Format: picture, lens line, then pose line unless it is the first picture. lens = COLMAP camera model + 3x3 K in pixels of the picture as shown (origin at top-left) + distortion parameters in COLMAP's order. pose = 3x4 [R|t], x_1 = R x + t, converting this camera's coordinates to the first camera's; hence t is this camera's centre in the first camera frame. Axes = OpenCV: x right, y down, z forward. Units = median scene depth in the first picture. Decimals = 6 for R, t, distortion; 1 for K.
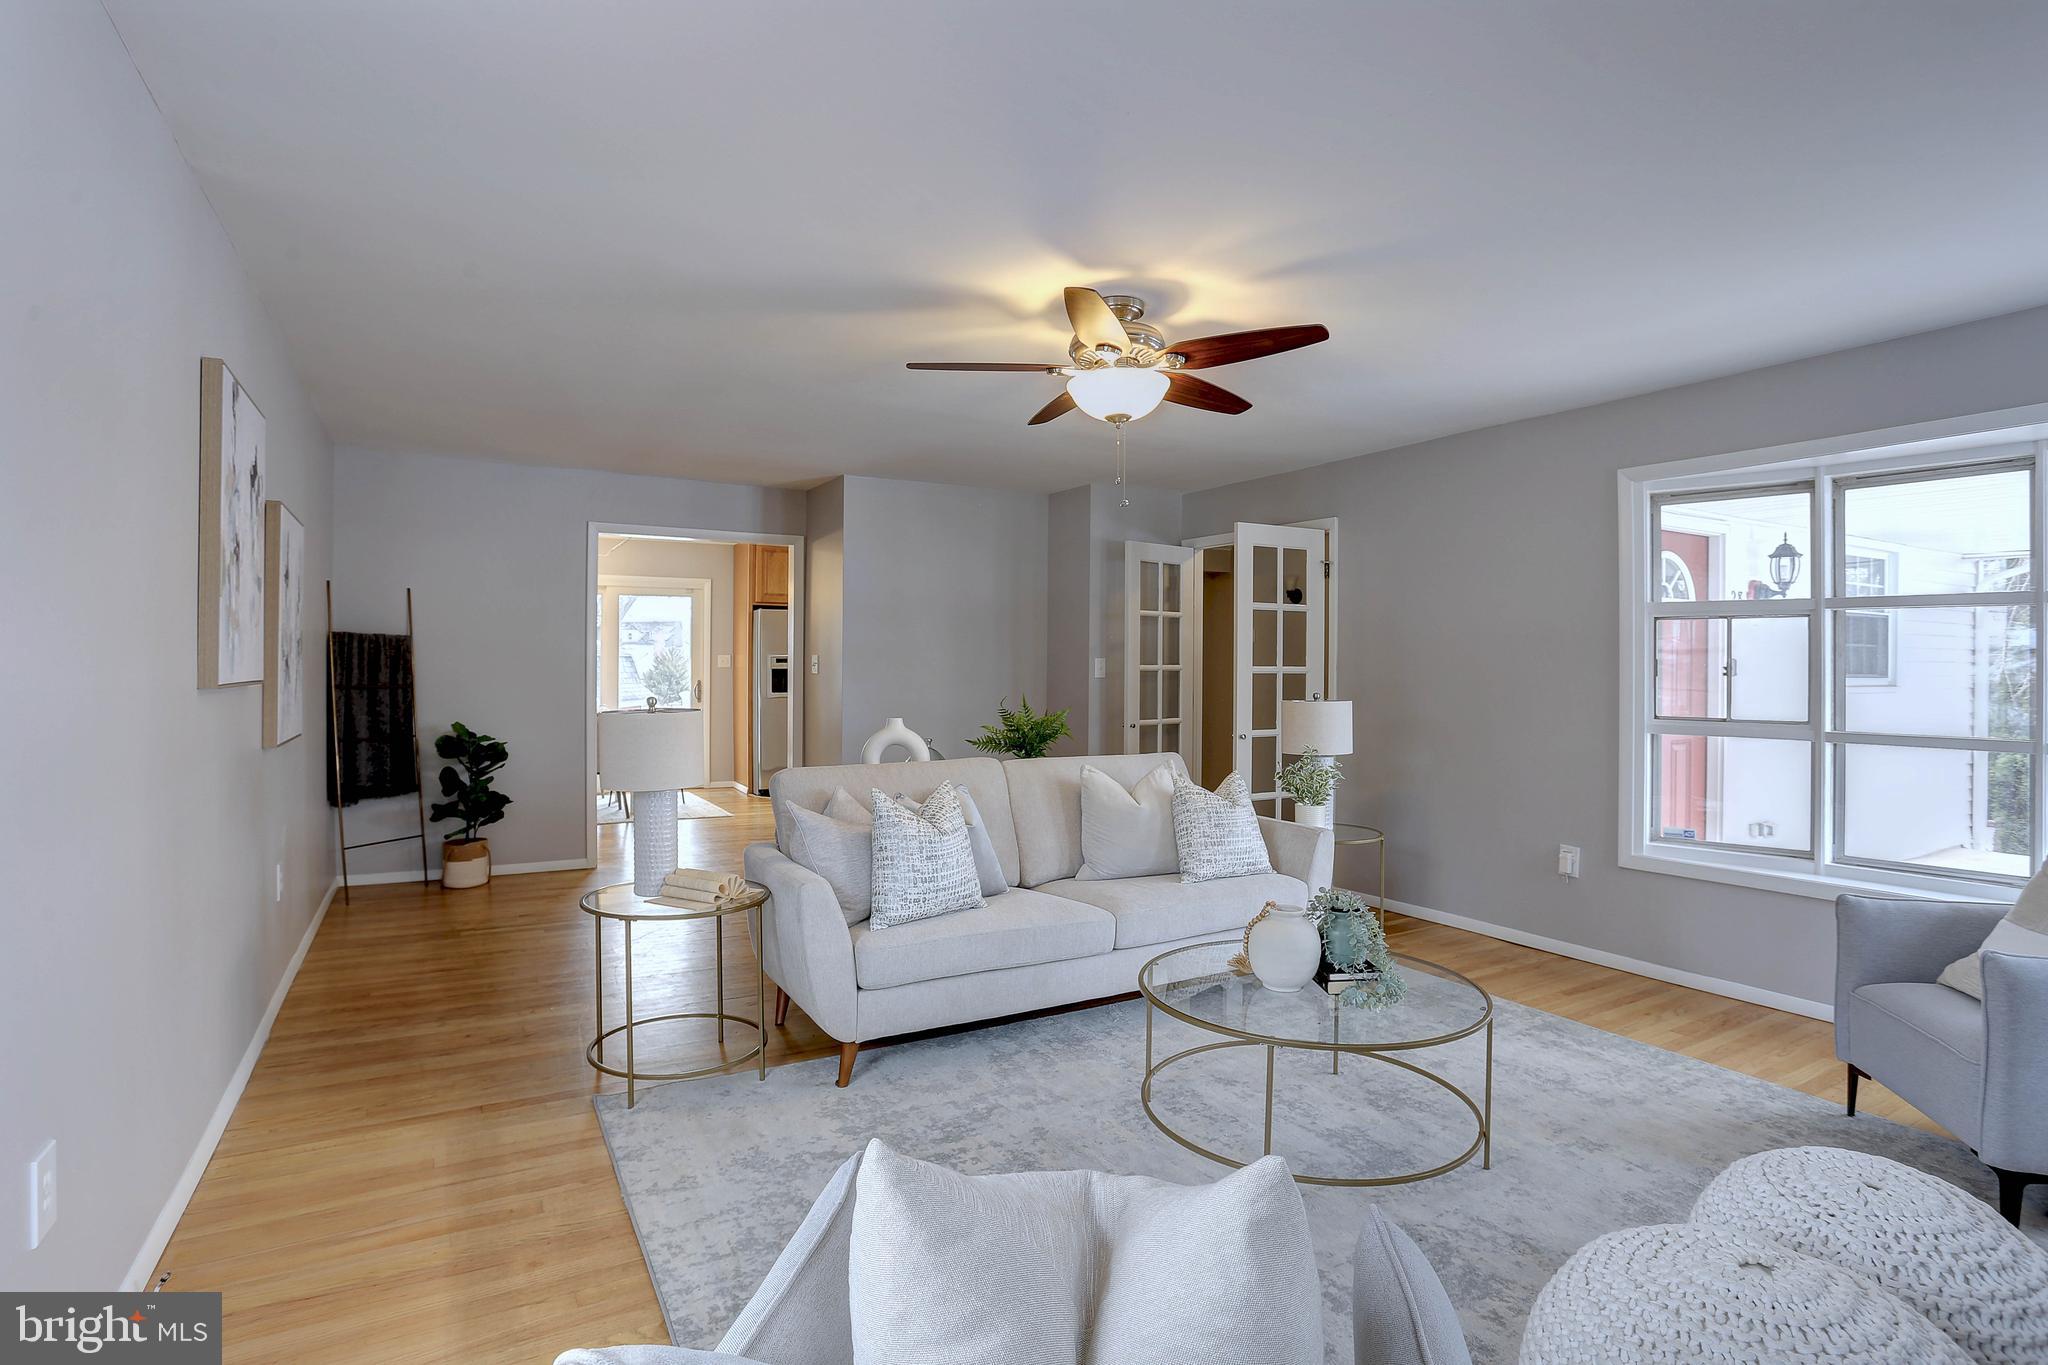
lens RADIAL K [[1004.5, 0, 1036.3], [0, 1004.5, 677.5], [0, 0, 1]] dist [-0.052224, 0.019096]
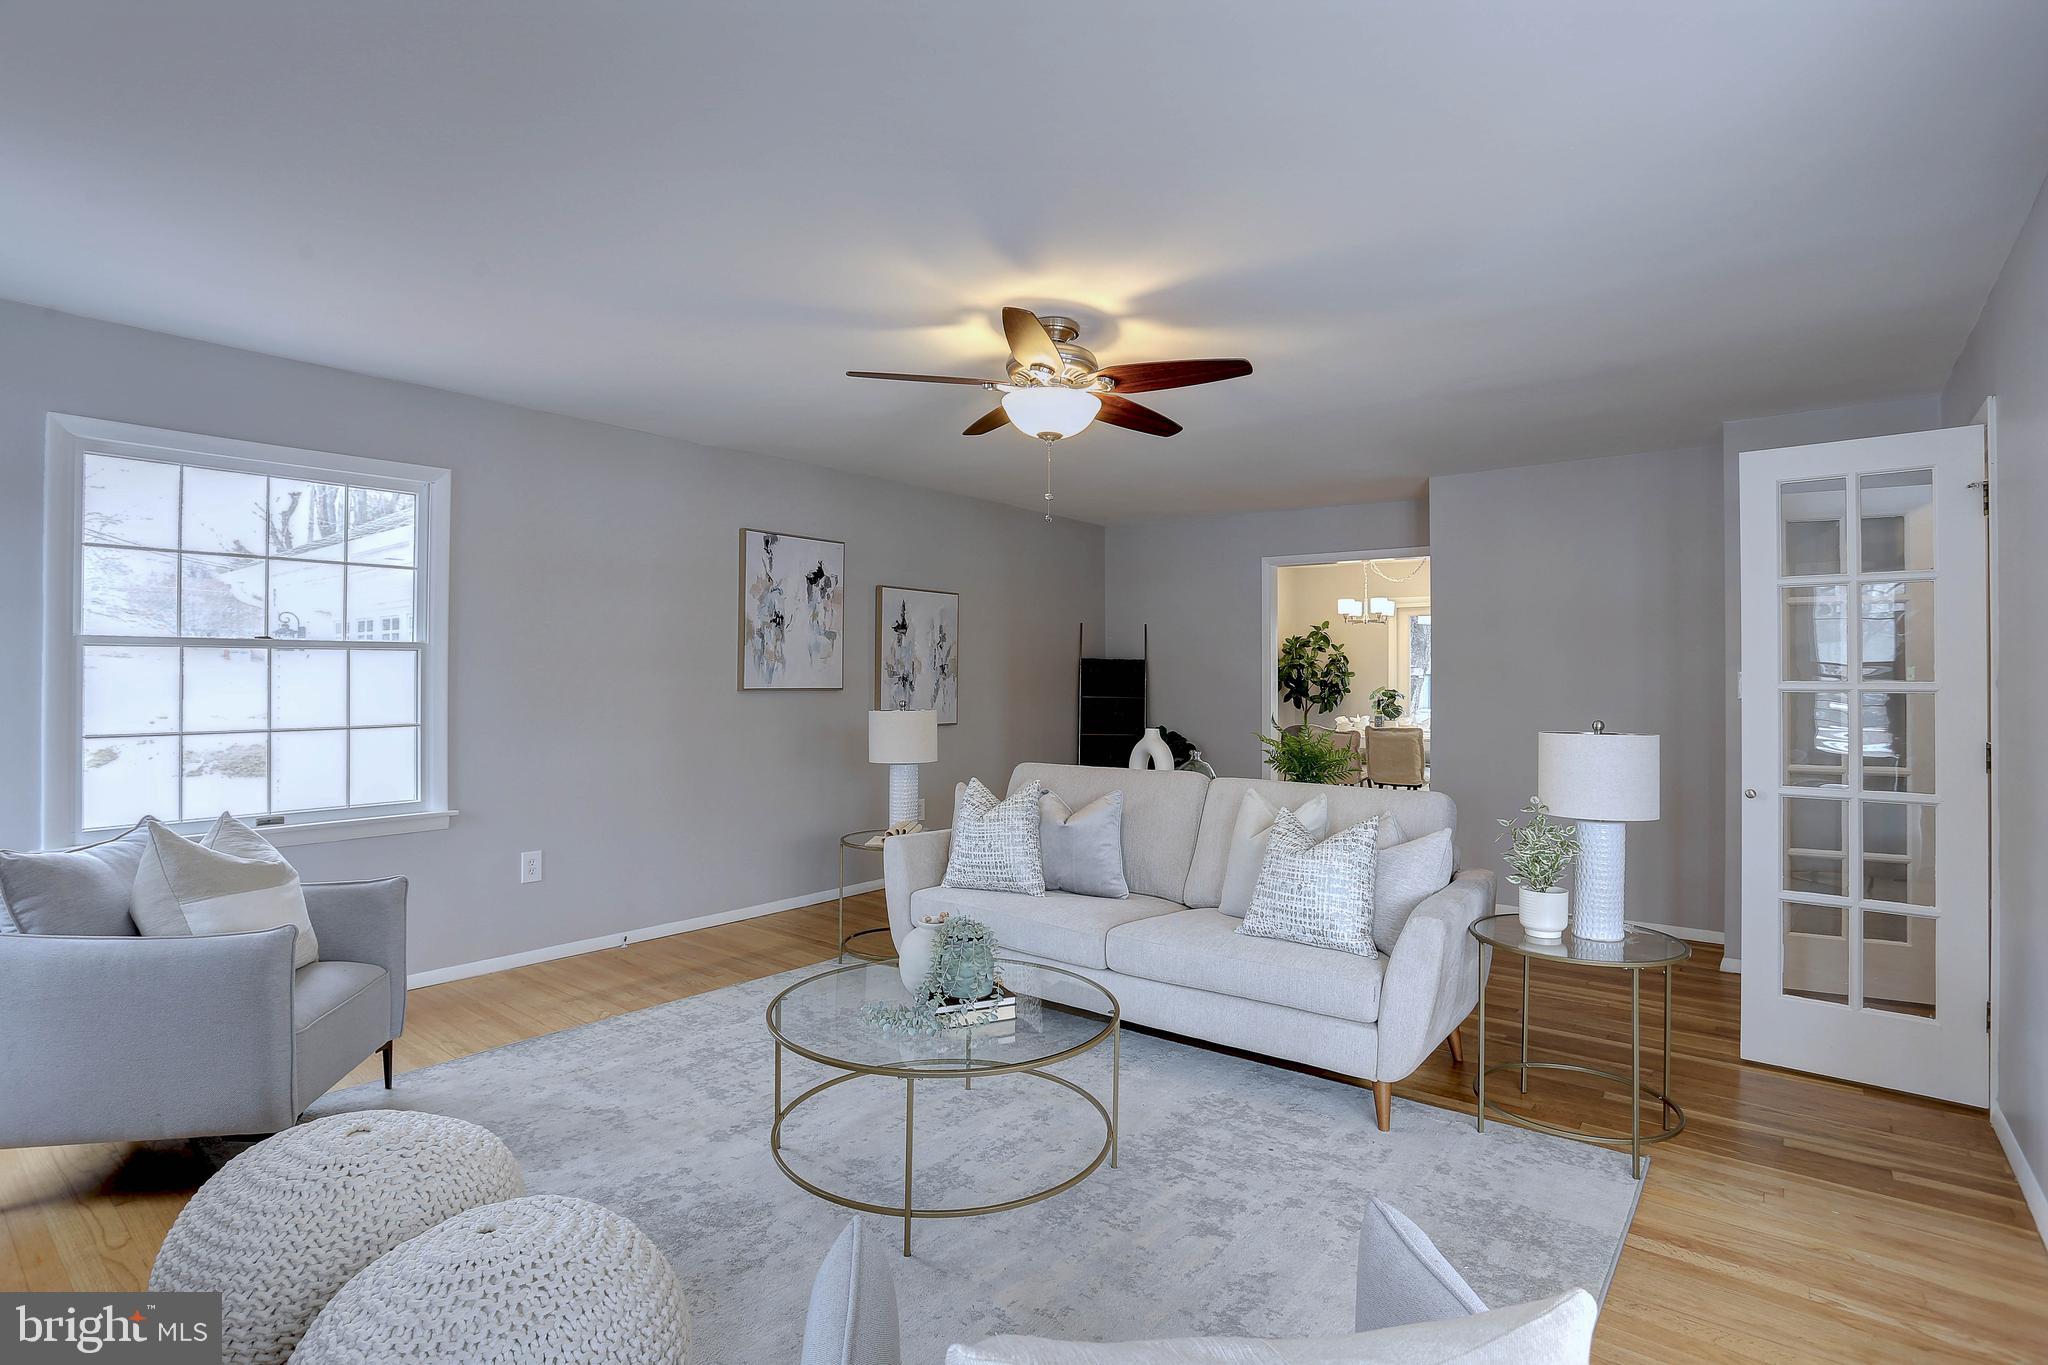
lens RADIAL K [[1004.5, 0, 1022.4], [0, 1004.5, 680.2], [0, 0, 1]] dist [-0.052224, 0.019096]
pose [[0.369104, -0.002850, -0.929384, 0.864281], [-0.013026, 0.999881, -0.008240, -0.000462], [0.929297, 0.015147, 0.369023, 0.506286]]
